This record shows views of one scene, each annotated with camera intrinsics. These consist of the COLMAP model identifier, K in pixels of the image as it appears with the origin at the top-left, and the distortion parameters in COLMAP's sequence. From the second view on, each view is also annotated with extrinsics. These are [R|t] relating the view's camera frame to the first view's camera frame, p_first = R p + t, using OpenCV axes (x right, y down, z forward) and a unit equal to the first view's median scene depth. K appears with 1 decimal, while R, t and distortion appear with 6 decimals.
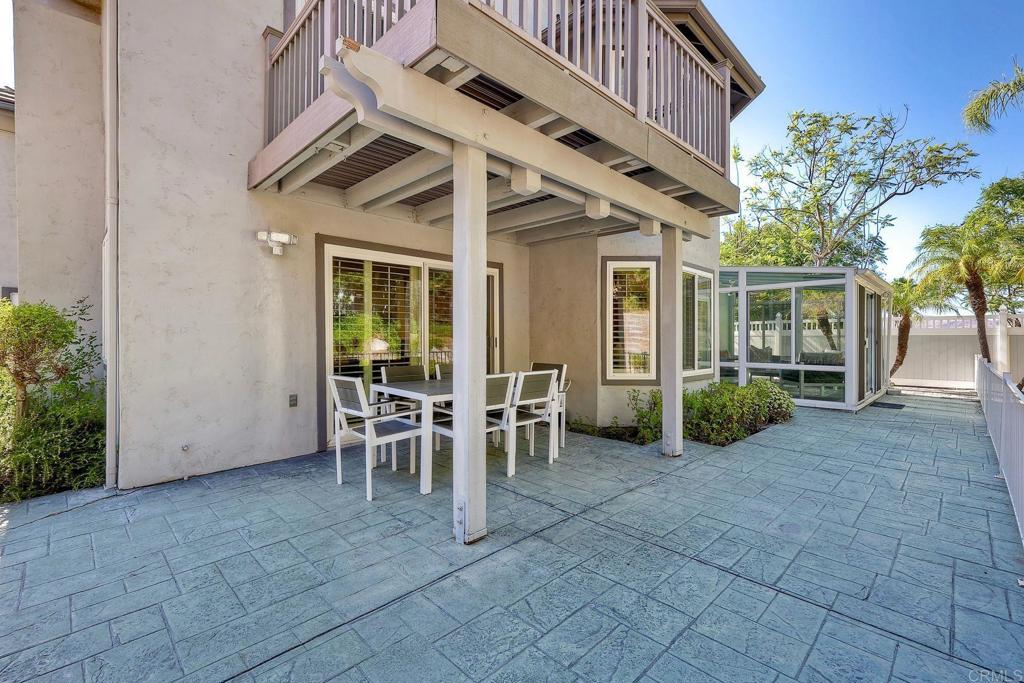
lens RADIAL K [[450.6, 0, 511.6], [0, 450.6, 341.9], [0, 0, 1]] dist [-0.003963, -0.001621]
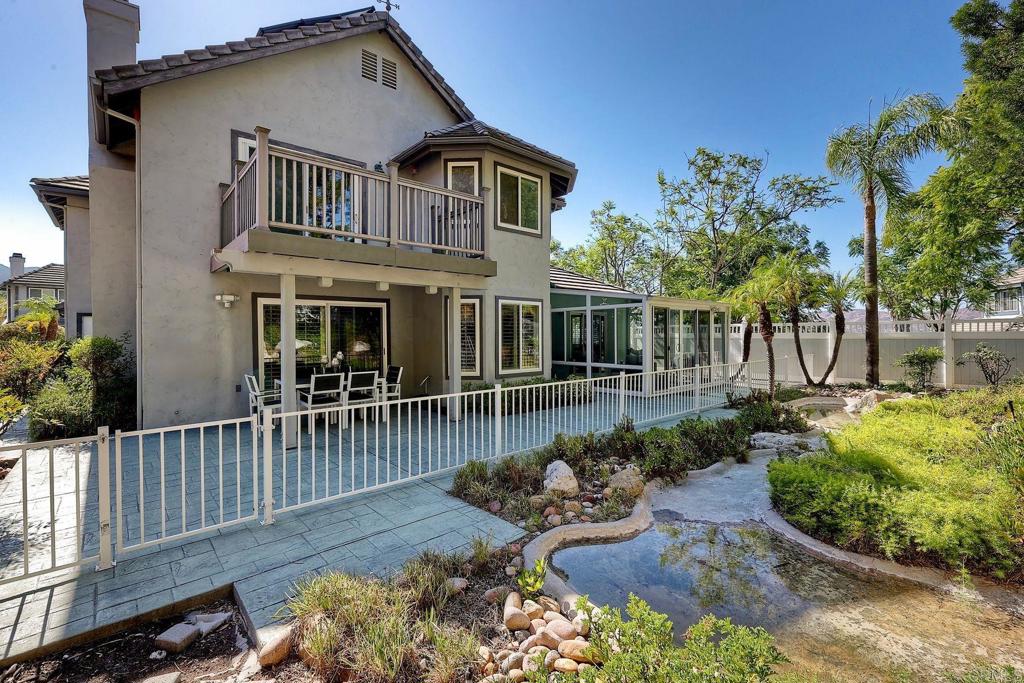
lens RADIAL K [[450.6, 0, 513.1], [0, 450.6, 334.1], [0, 0, 1]] dist [-0.003963, -0.001621]
pose [[0.997918, -0.004850, -0.064316, 0.737089], [0.004927, 0.999987, 0.001038, -0.082167], [0.064310, -0.001353, 0.997929, -0.726362]]
